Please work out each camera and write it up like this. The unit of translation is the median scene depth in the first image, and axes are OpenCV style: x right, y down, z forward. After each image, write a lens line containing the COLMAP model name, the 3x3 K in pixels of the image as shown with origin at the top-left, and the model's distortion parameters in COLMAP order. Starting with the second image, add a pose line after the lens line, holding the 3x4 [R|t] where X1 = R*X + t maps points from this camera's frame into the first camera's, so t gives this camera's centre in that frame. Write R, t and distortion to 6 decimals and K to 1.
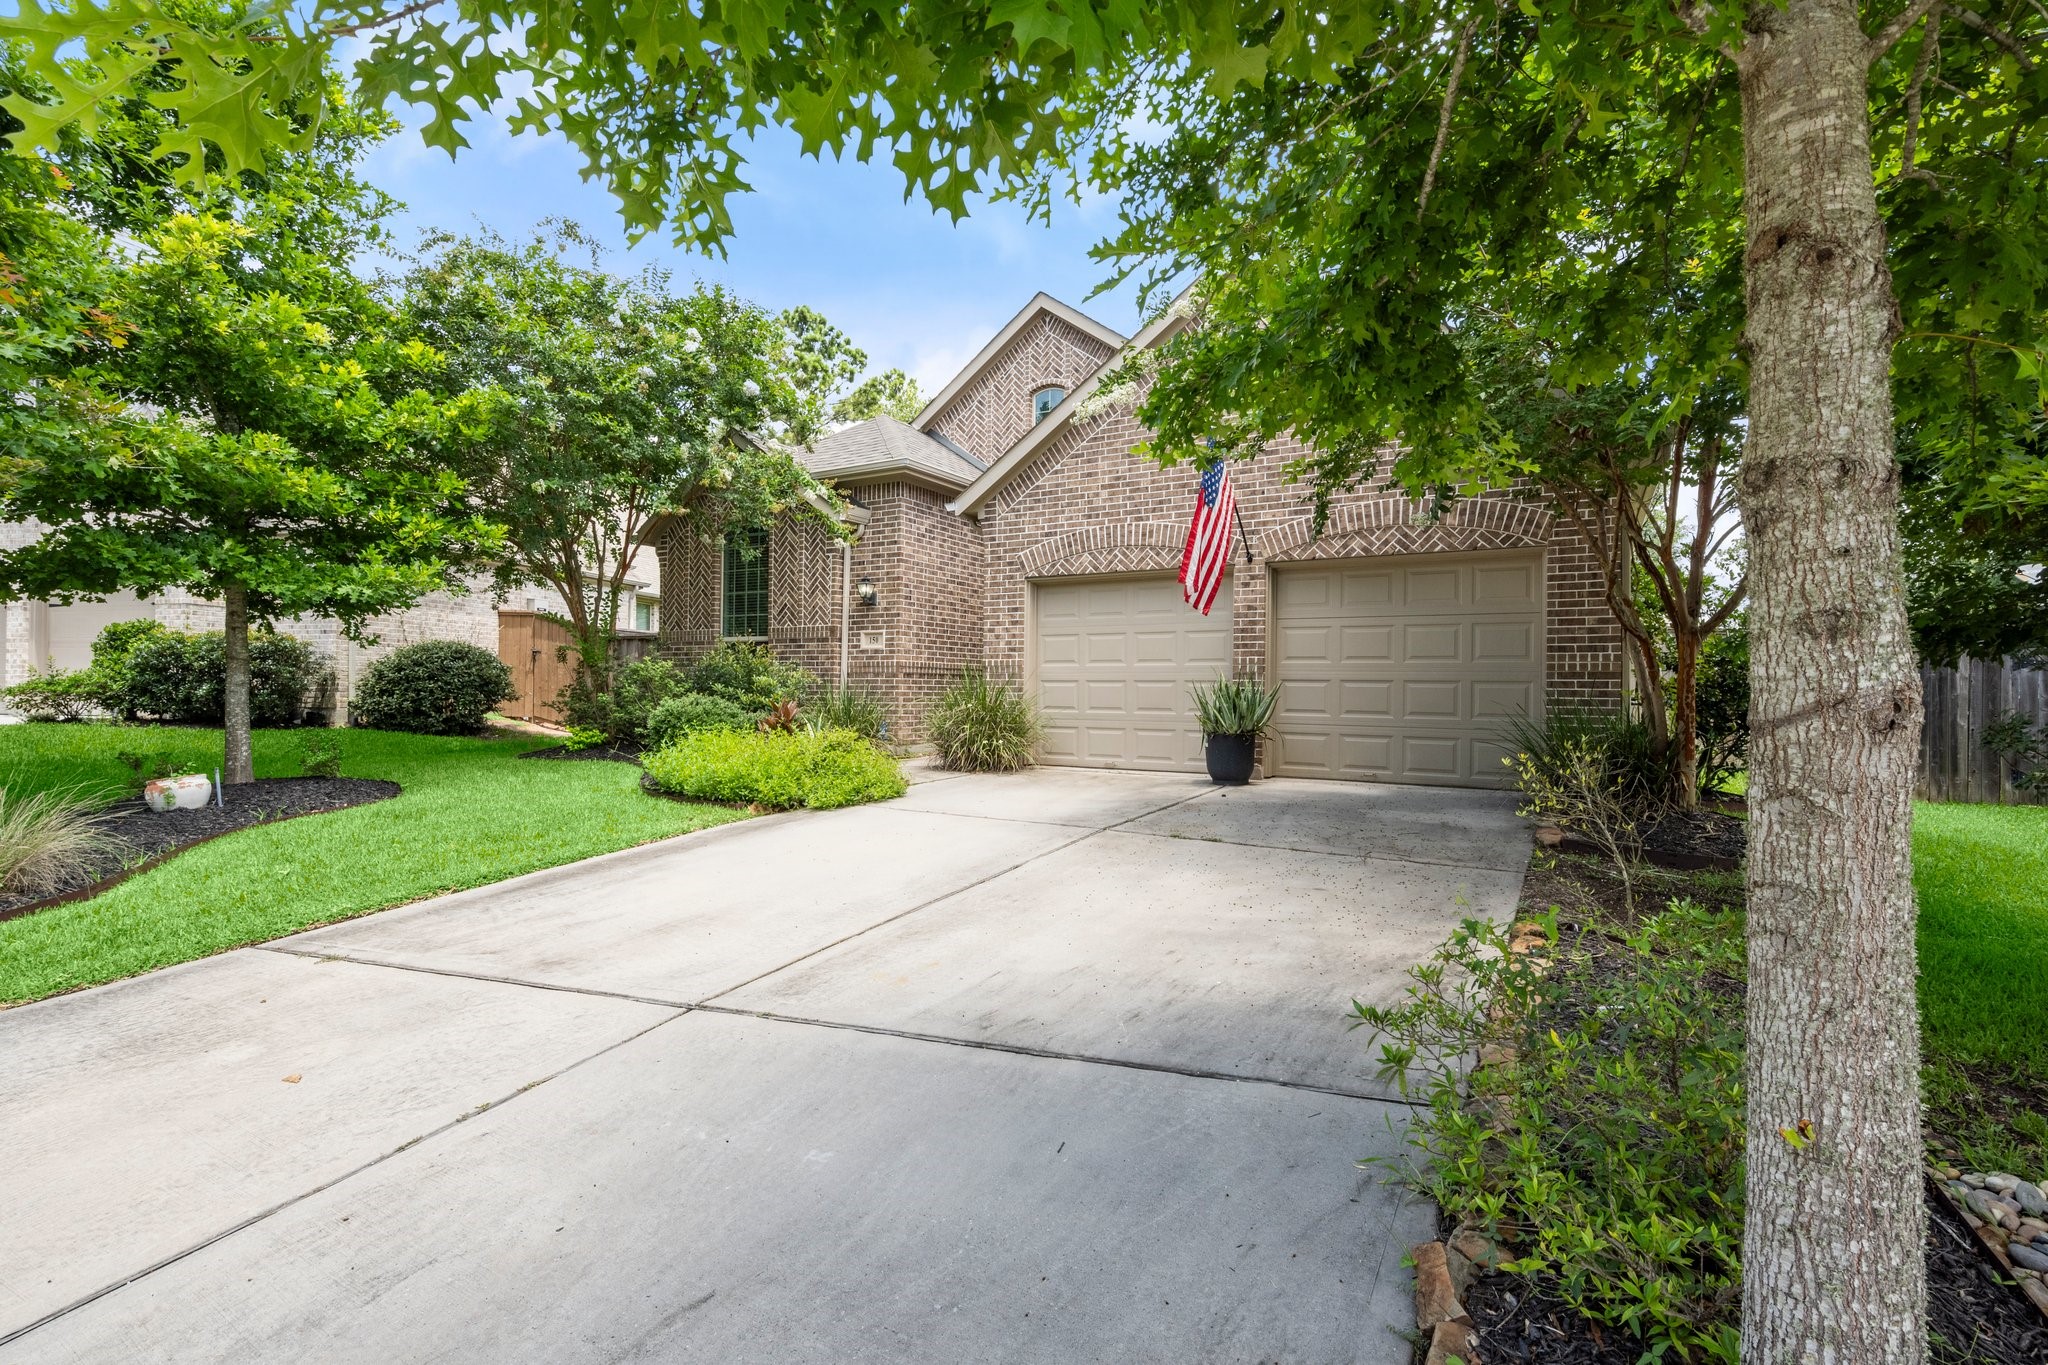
lens RADIAL K [[946.8, 0, 1006.2], [0, 946.8, 683.3], [0, 0, 1]] dist [-0.002392, 0.000965]
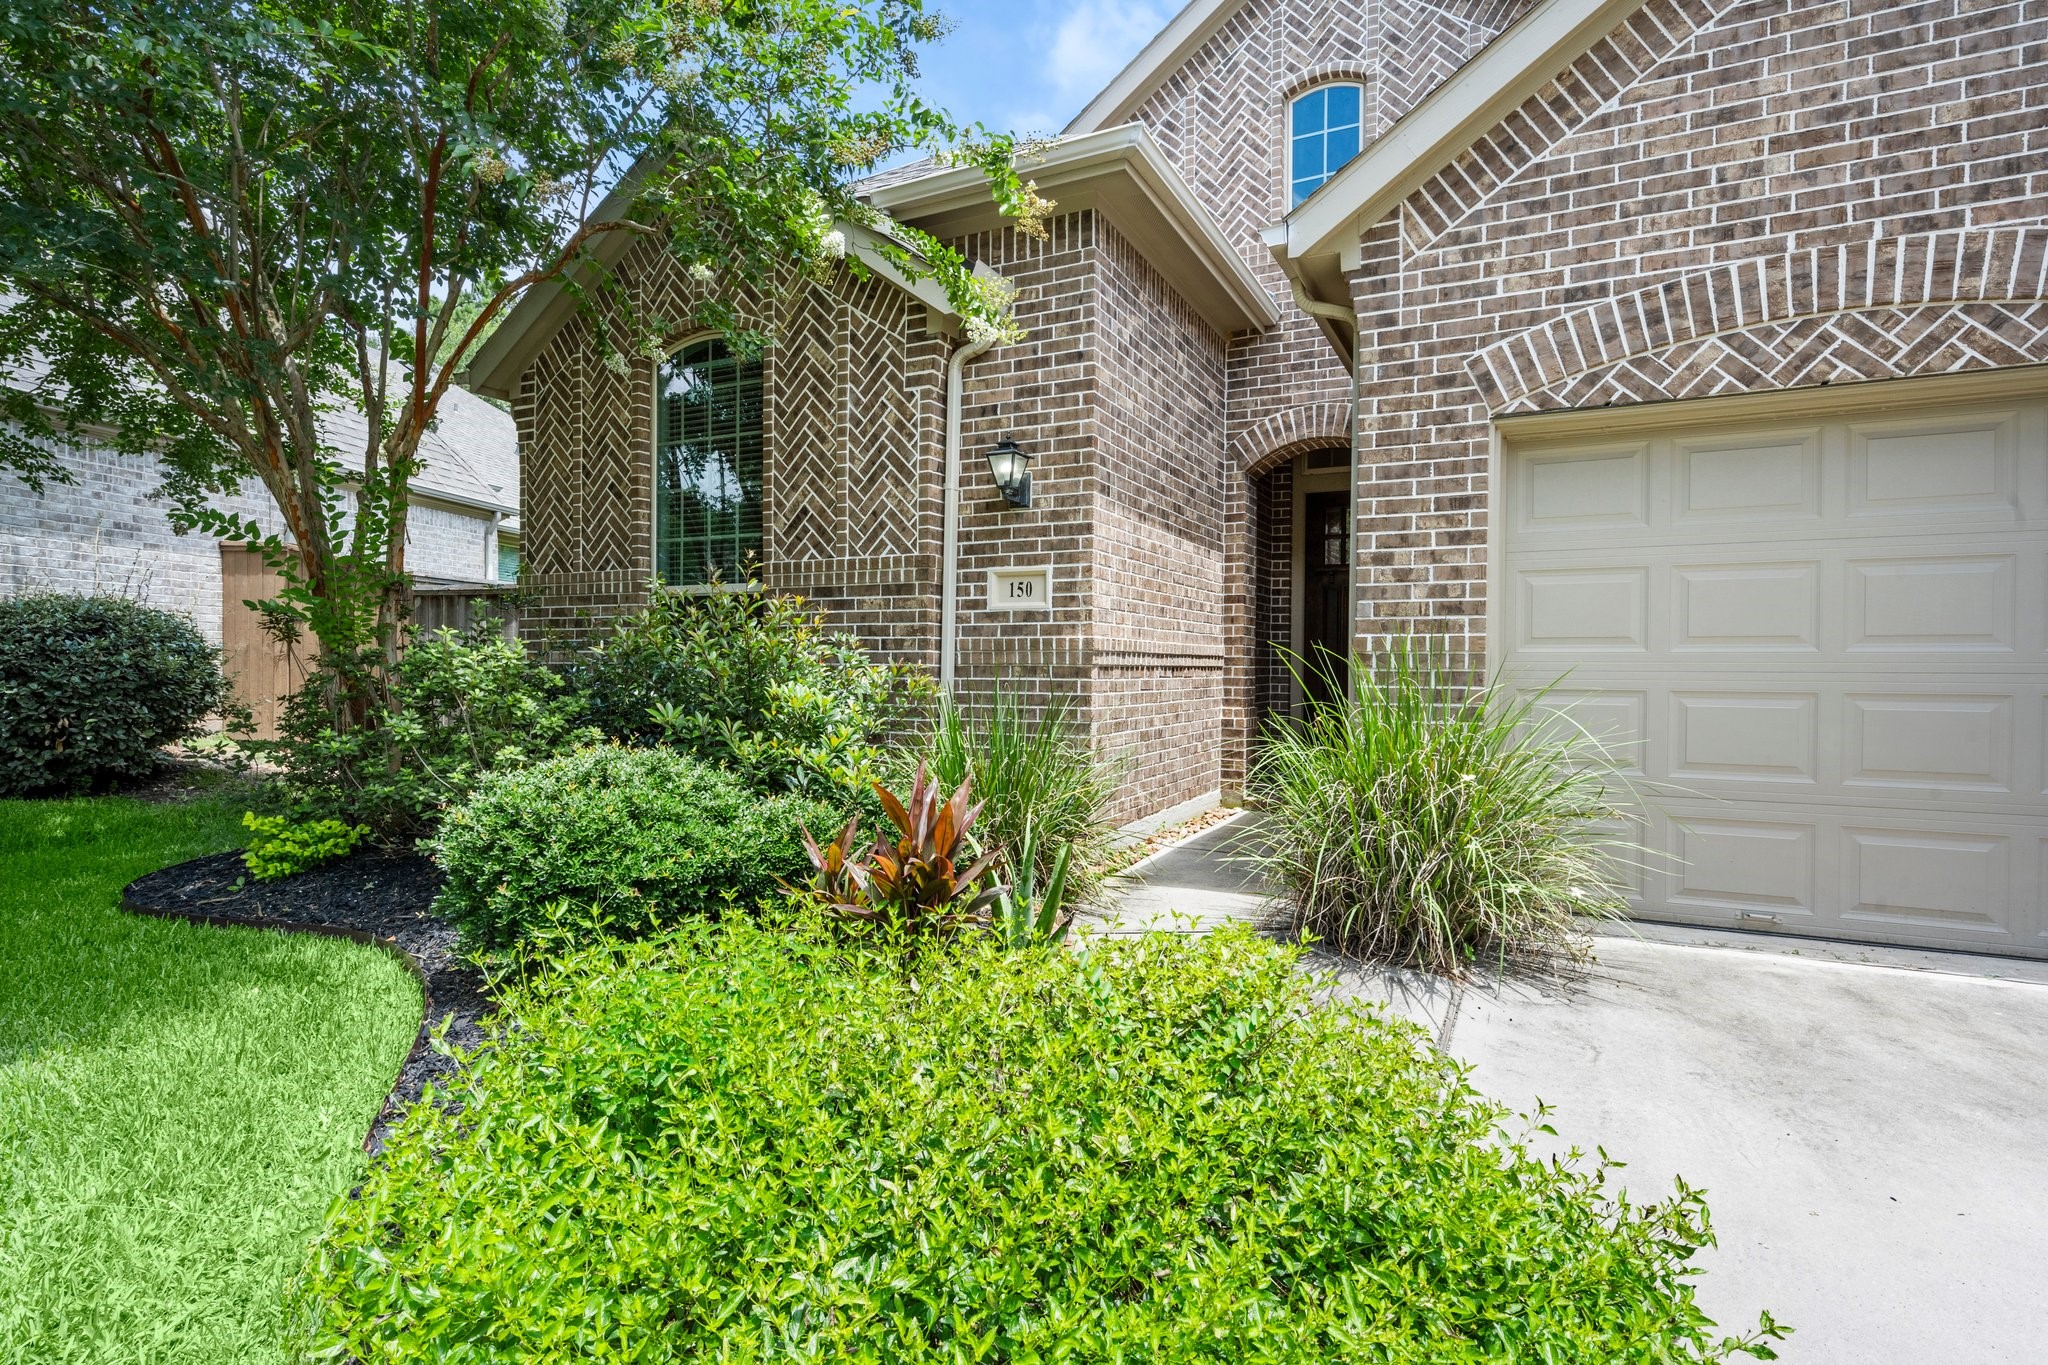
lens RADIAL K [[1029.1, 0, 1017.2], [0, 1029.1, 684.5], [0, 0, 1]] dist [-0.002727, 0.001158]
pose [[0.997568, -0.004381, 0.069558, -0.194434], [0.002655, 0.999686, 0.024898, -0.015640], [-0.069645, -0.024653, 0.997267, 0.592898]]
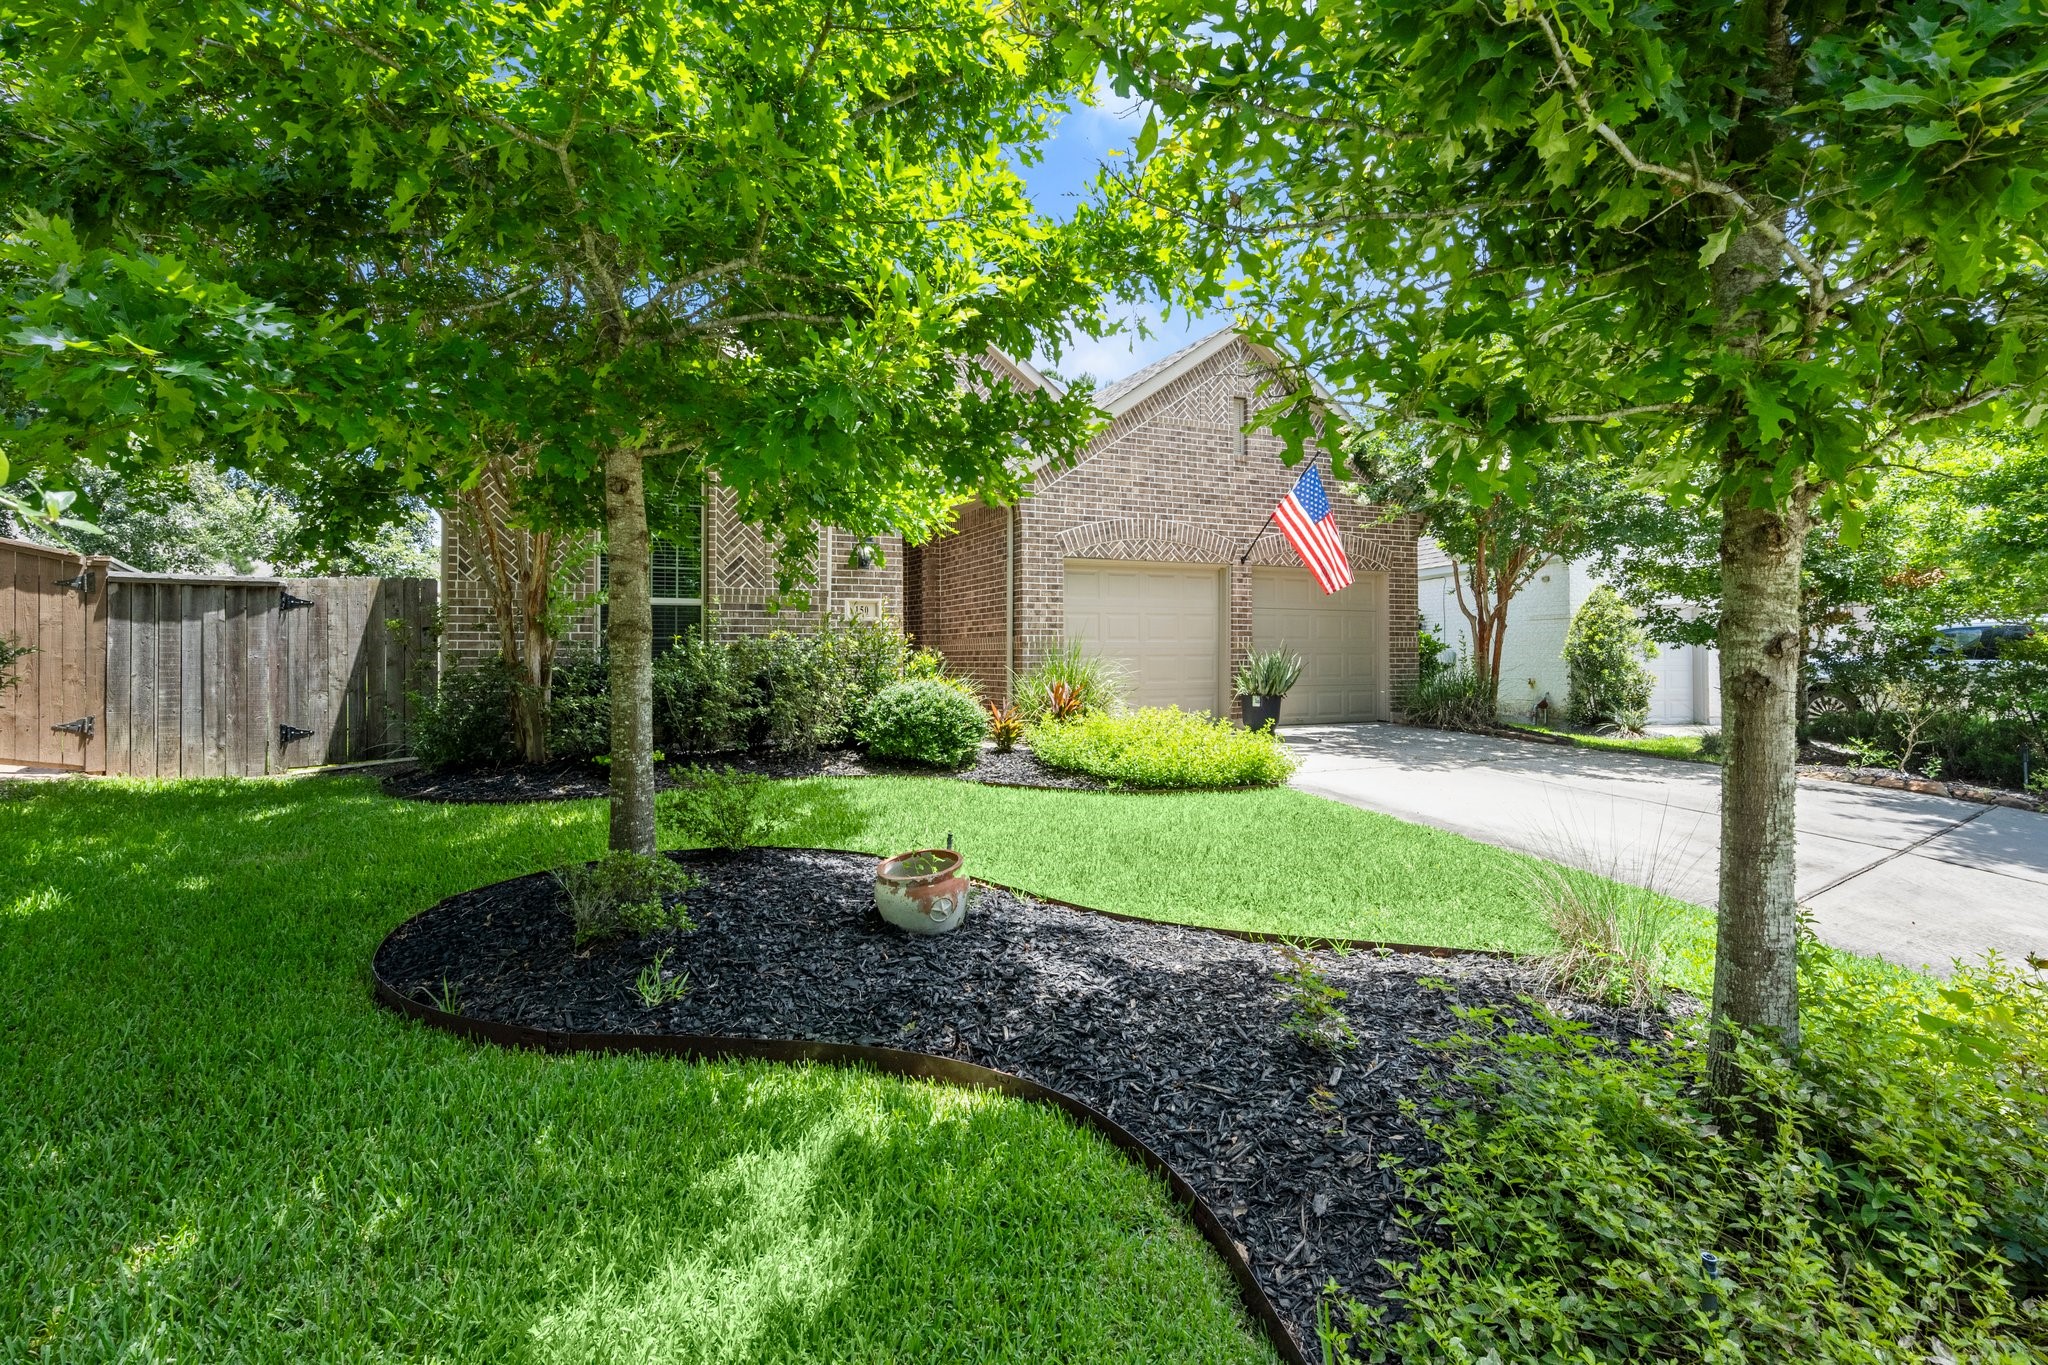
lens RADIAL K [[946.8, 0, 1009.9], [0, 946.8, 645.3], [0, 0, 1]] dist [-0.002392, 0.000965]
pose [[0.560033, -0.006659, 0.828444, -0.859925], [0.002737, 0.999977, 0.006188, -0.020727], [-0.828466, -0.001198, 0.560038, 0.459356]]
